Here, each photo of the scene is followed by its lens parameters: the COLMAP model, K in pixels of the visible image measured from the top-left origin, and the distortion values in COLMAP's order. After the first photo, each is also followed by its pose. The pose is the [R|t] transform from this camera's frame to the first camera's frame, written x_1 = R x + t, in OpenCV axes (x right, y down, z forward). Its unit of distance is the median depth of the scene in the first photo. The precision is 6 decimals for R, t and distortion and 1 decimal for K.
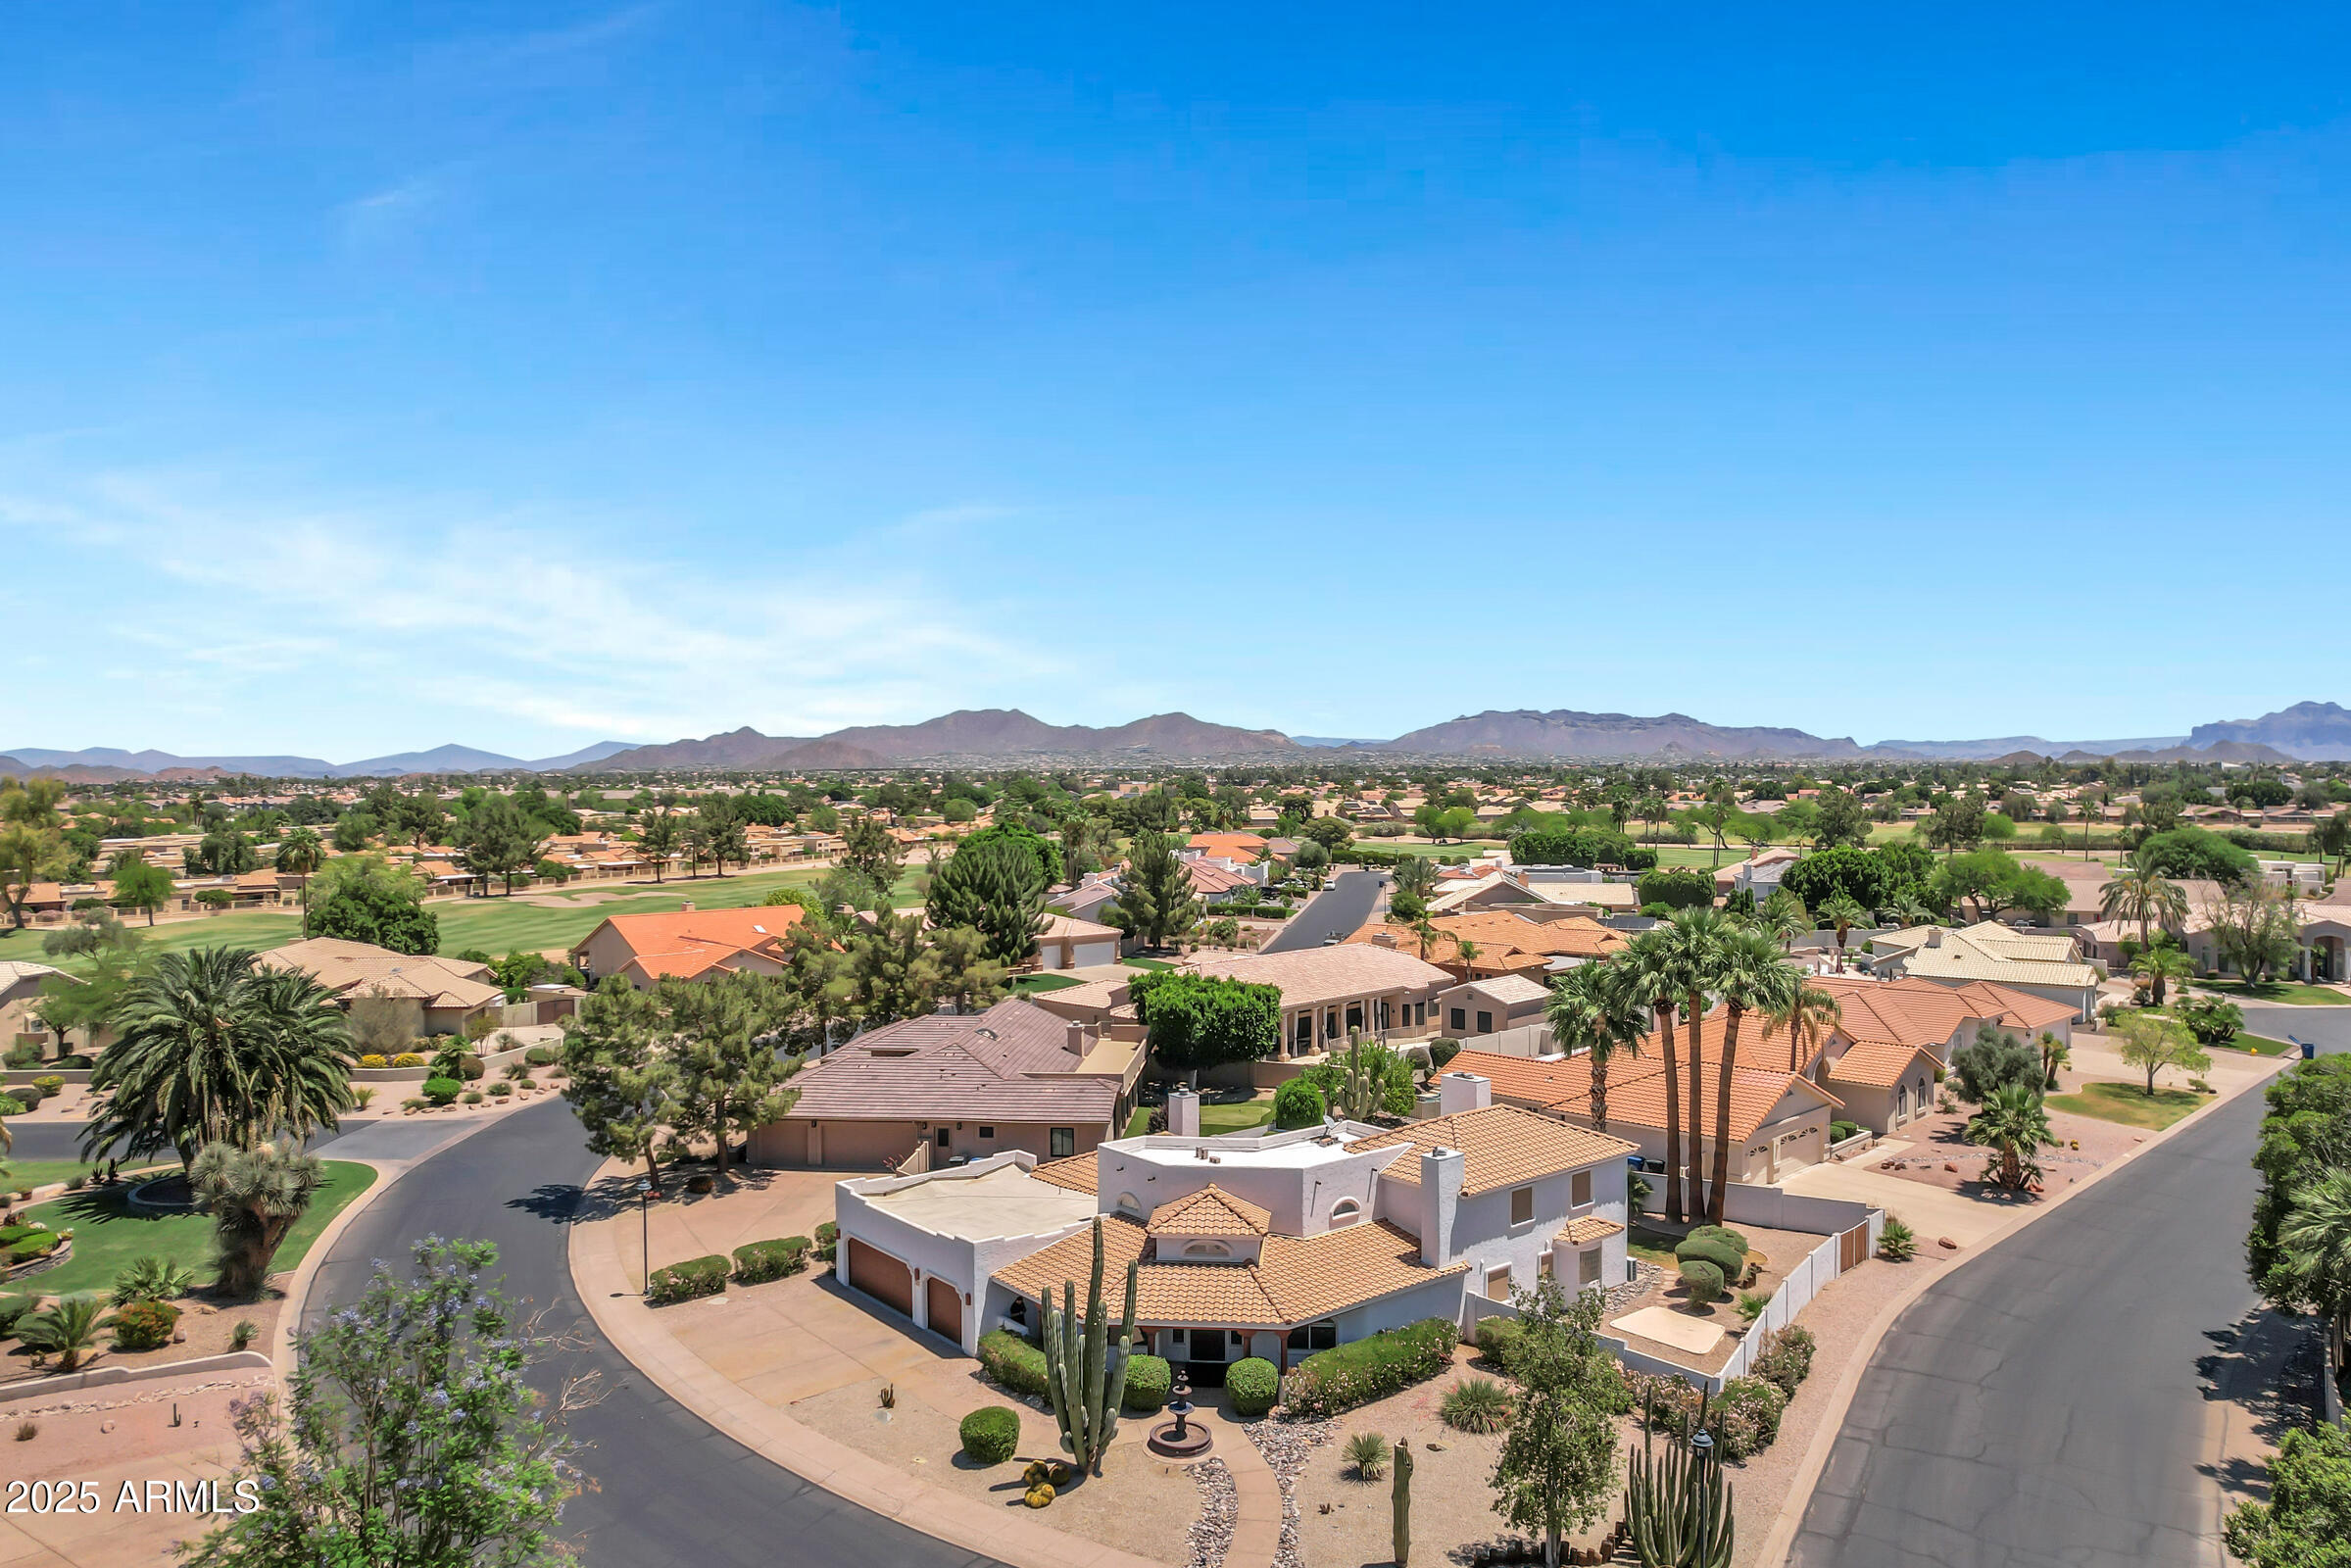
lens RADIAL K [[1543.5, 0, 1165.3], [0, 1543.5, 780.6], [0, 0, 1]] dist [-0.070006, 0.063895]
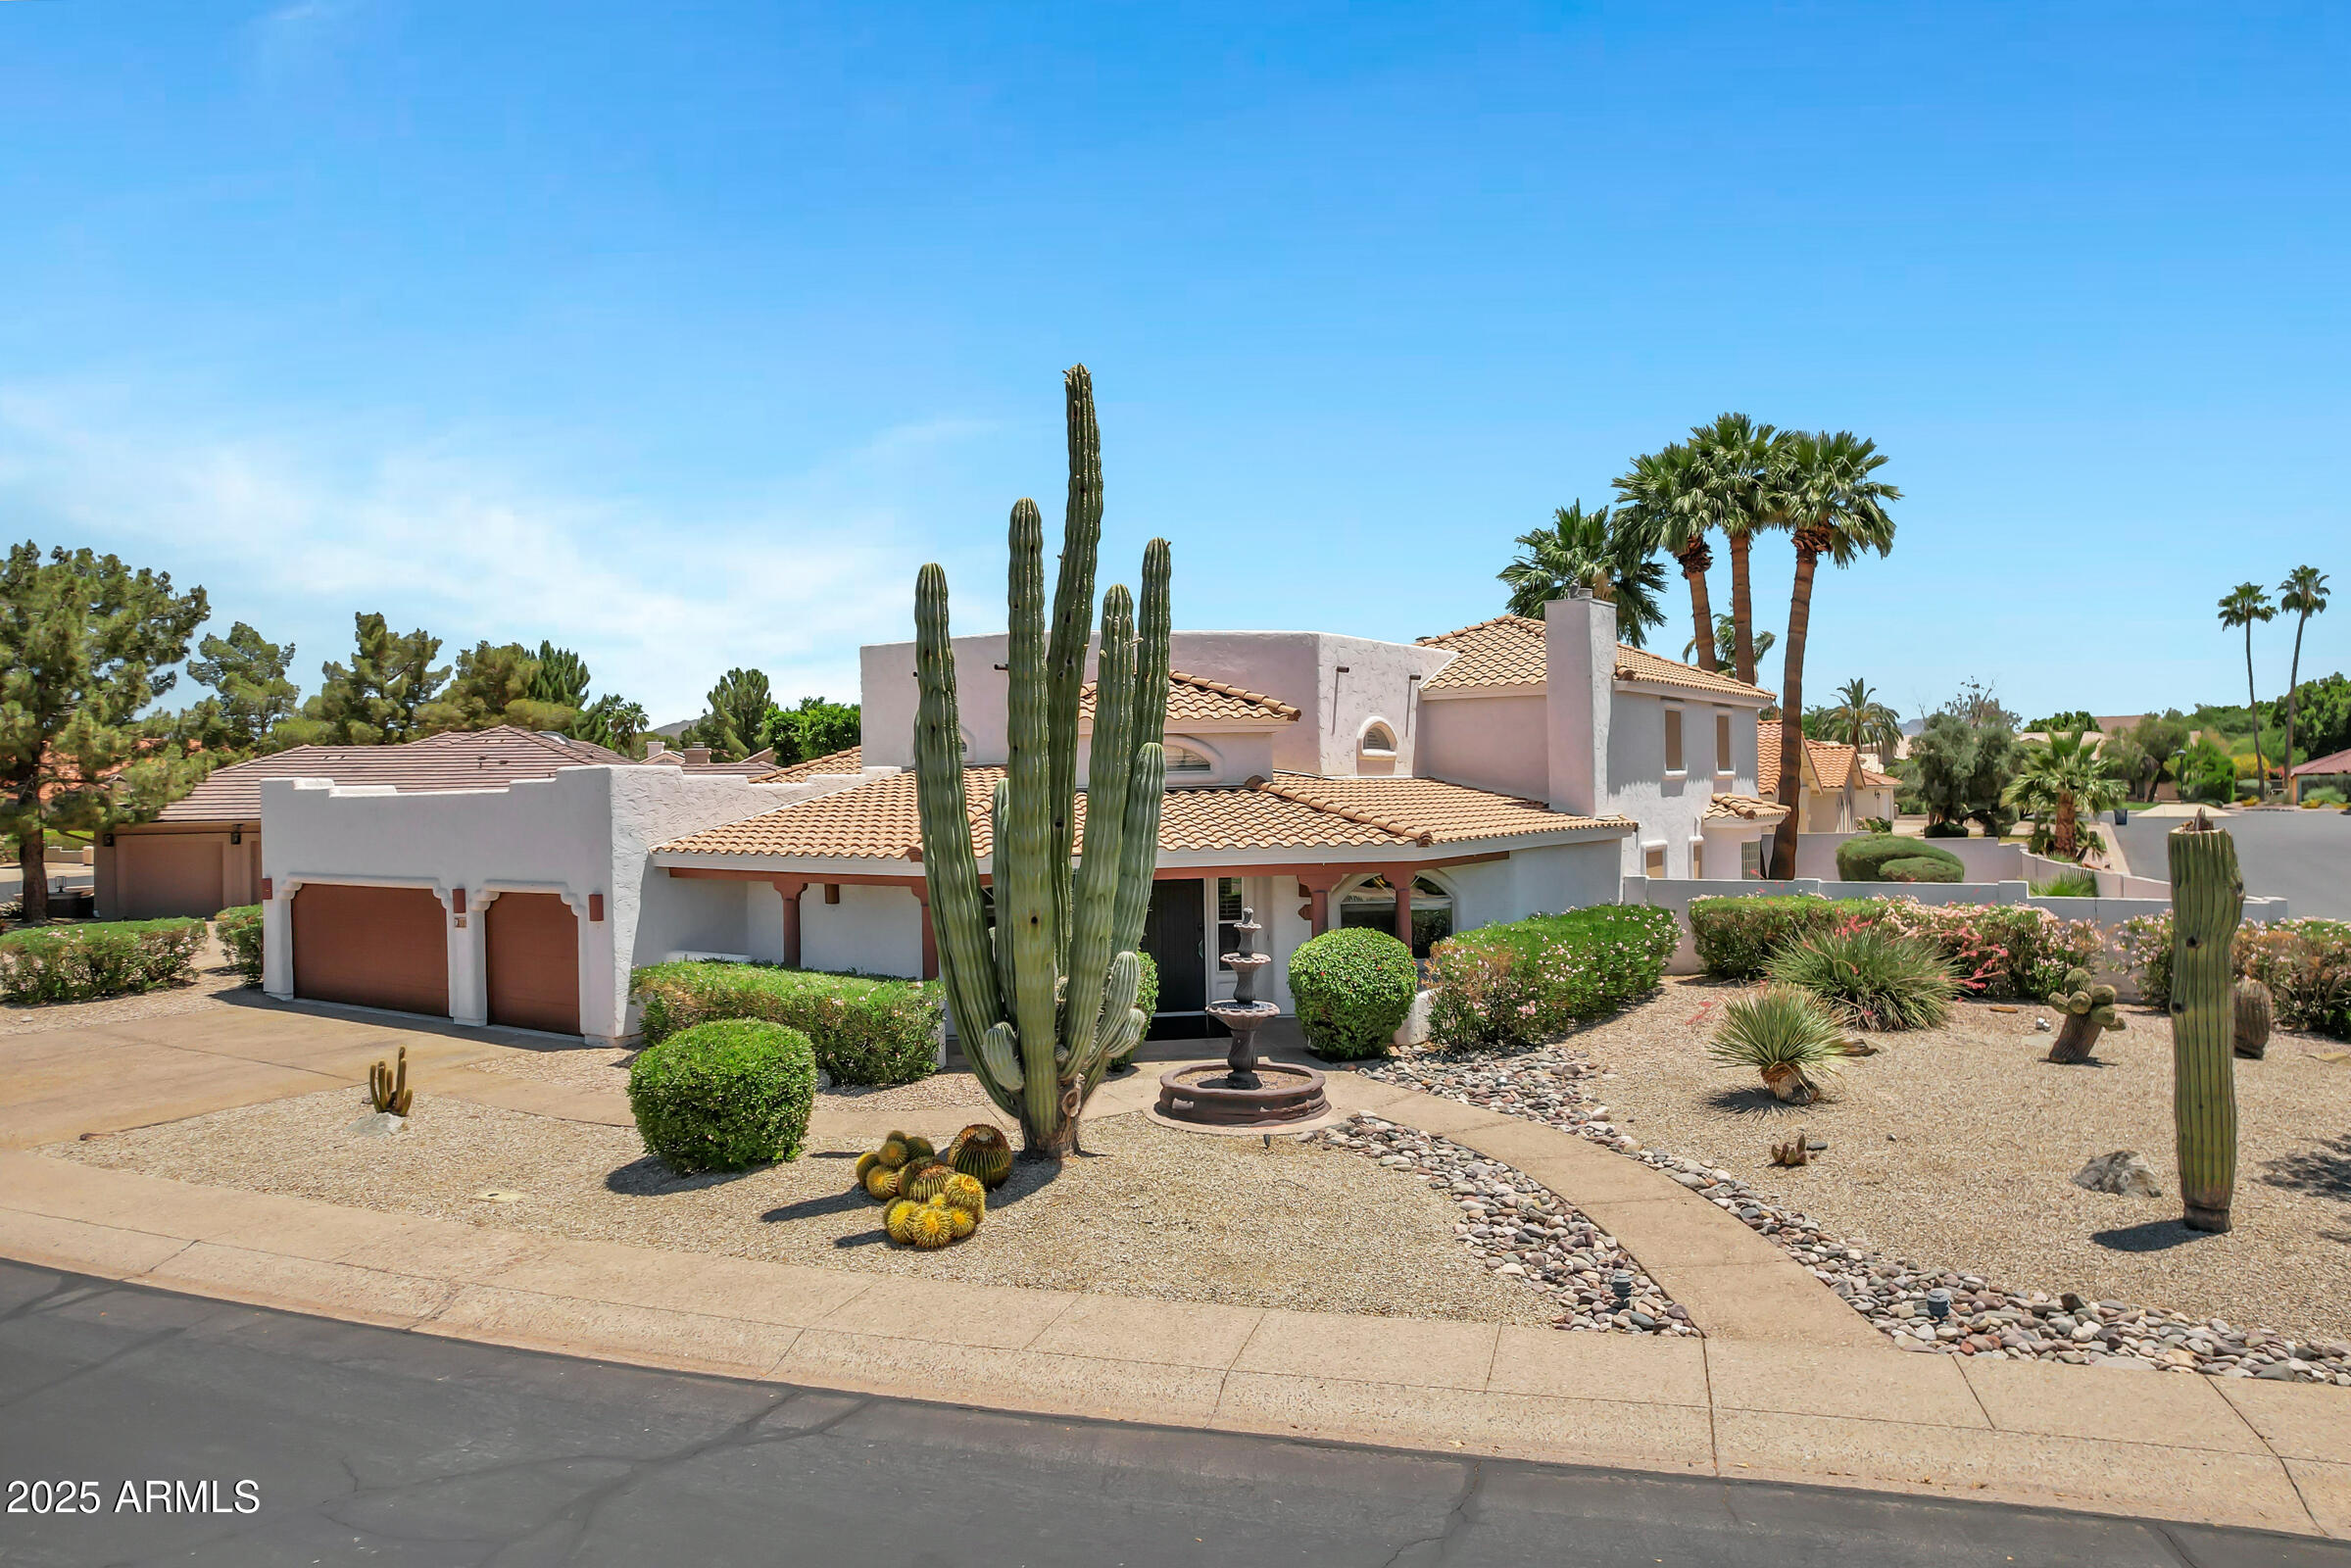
lens RADIAL K [[1580.6, 0, 1175.5], [0, 1580.6, 784.0], [0, 0, 1]] dist [-0.035099, 0.000483]
pose [[0.957188, -0.013884, 0.289132, -0.069086], [0.014598, 0.999893, -0.000312, 0.209246], [-0.289097, 0.004520, 0.957289, 0.372642]]
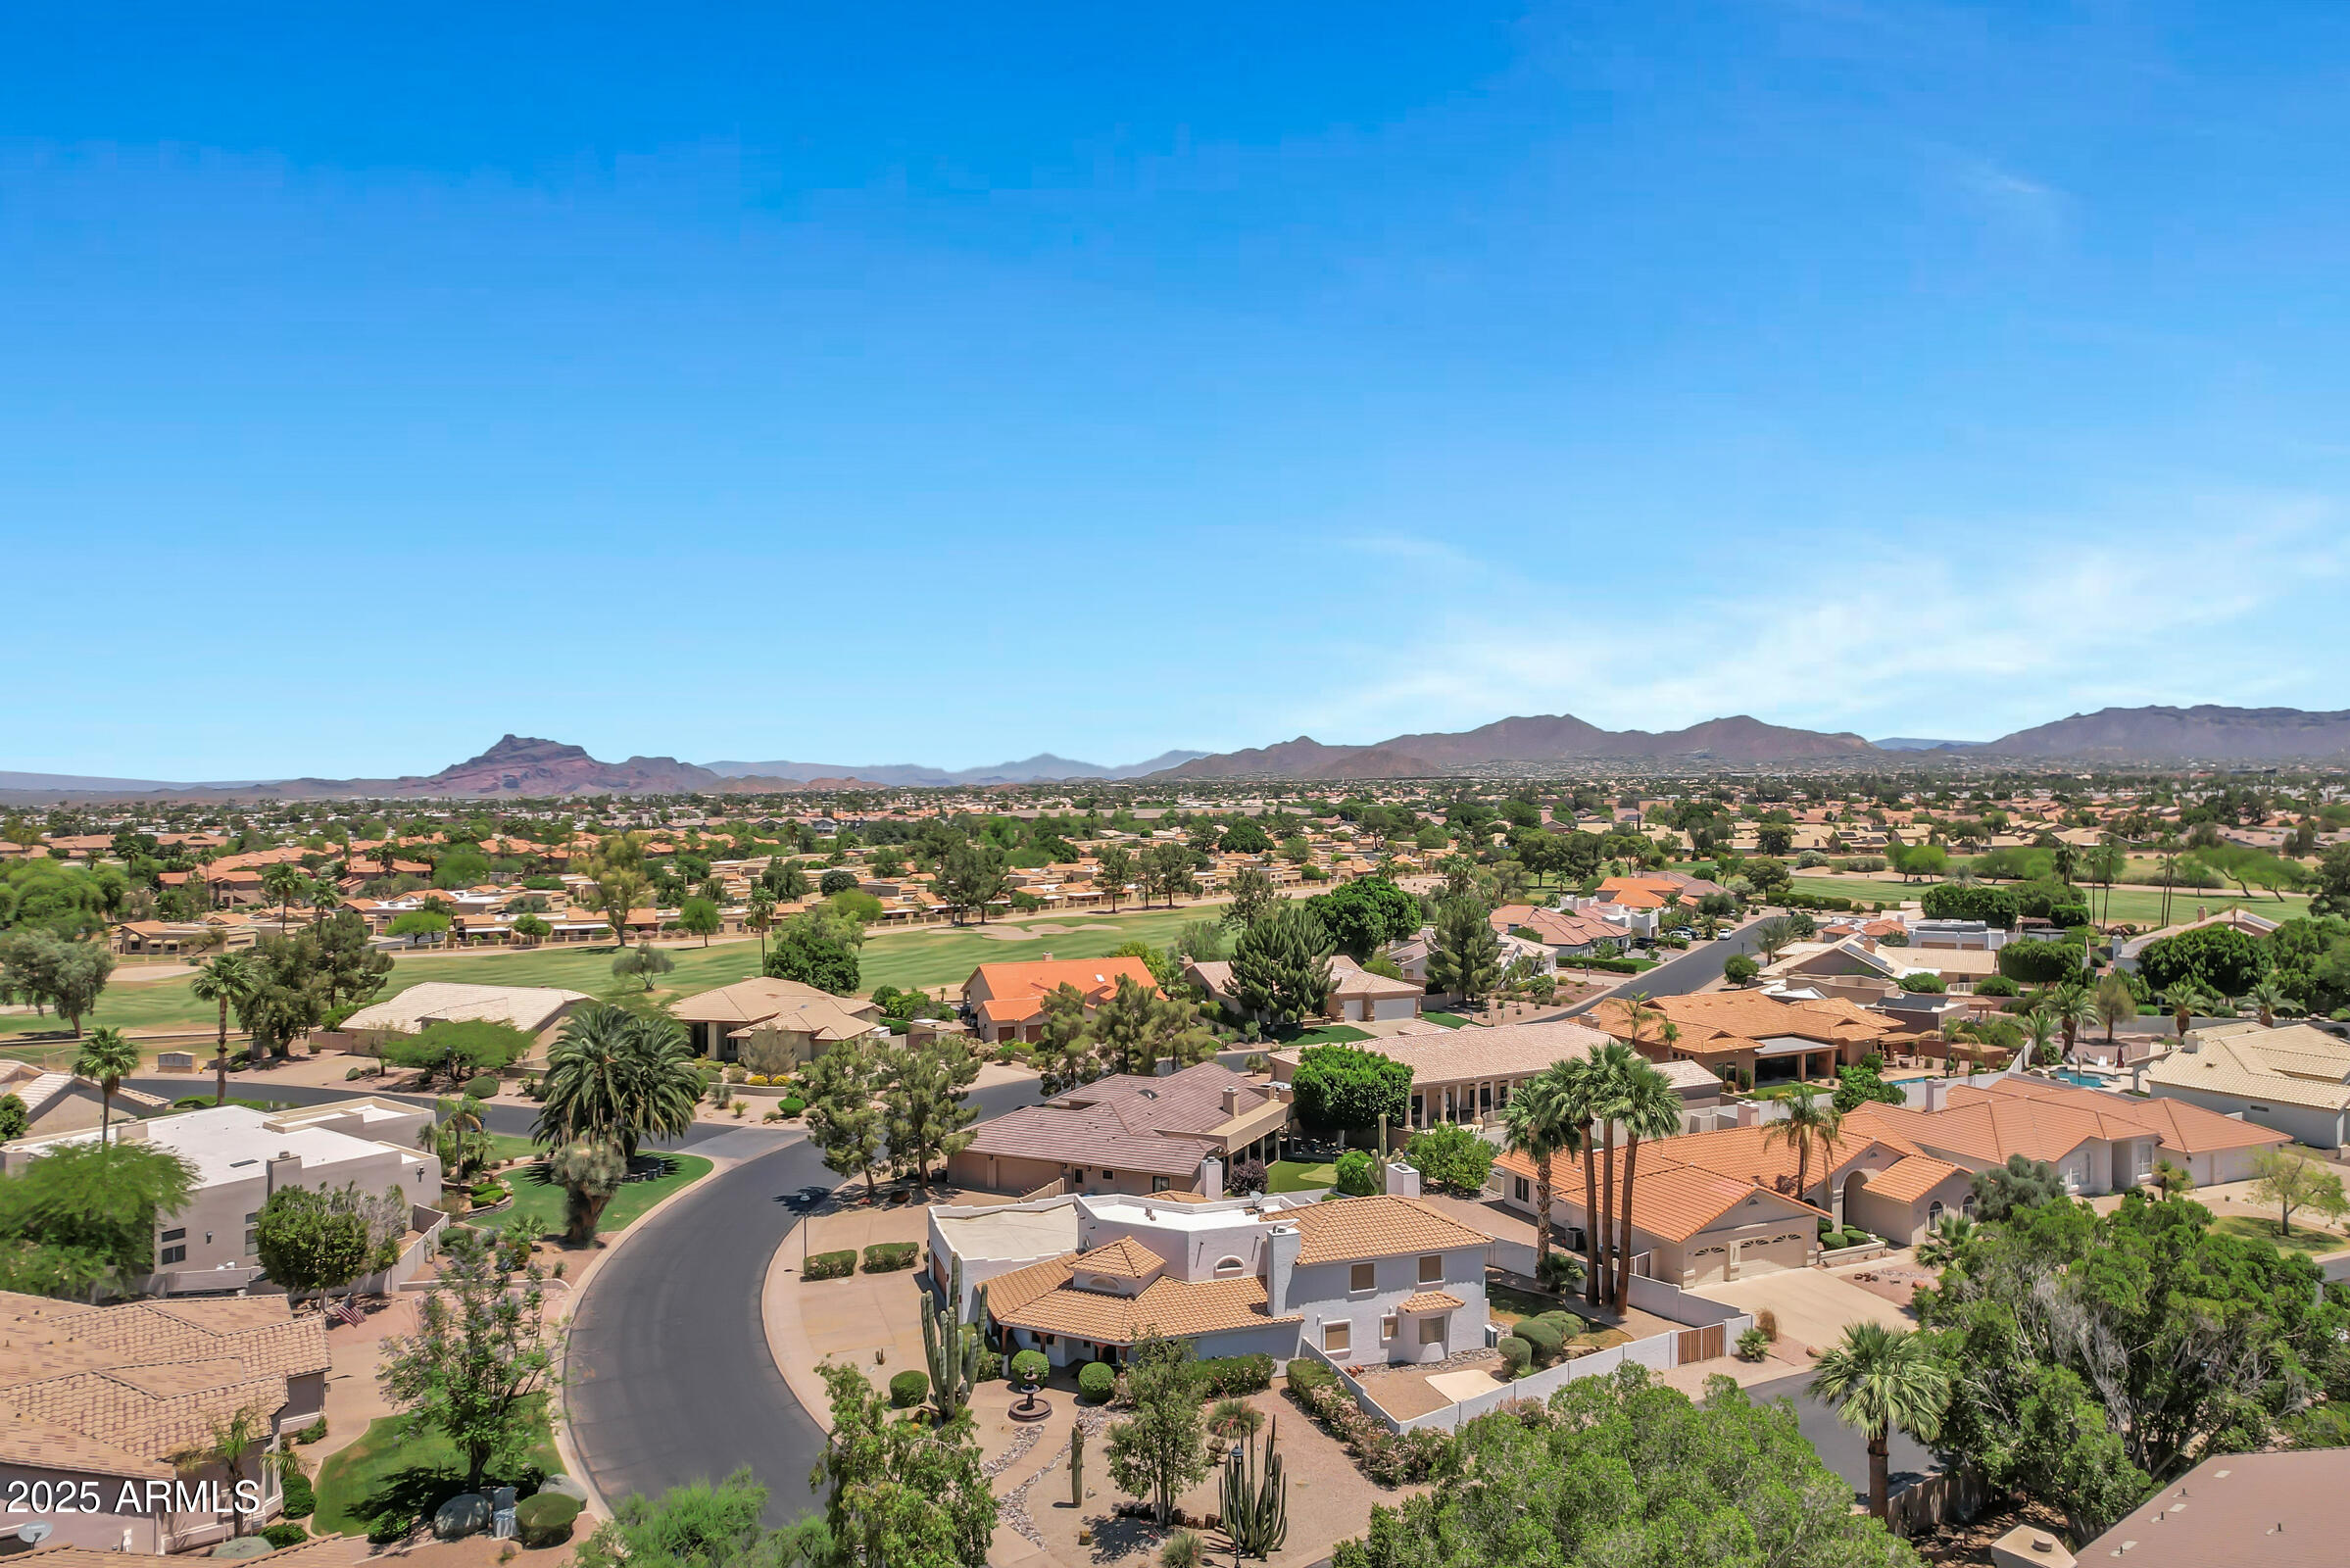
lens RADIAL K [[1533.1, 0, 1174.3], [0, 1533.1, 758.3], [0, 0, 1]] dist [-0.073017, 0.058534]
pose [[0.937100, -0.007775, -0.348974, 0.384994], [0.001711, 0.999842, -0.017681, -0.099632], [0.349057, 0.015972, 0.936966, -0.191587]]
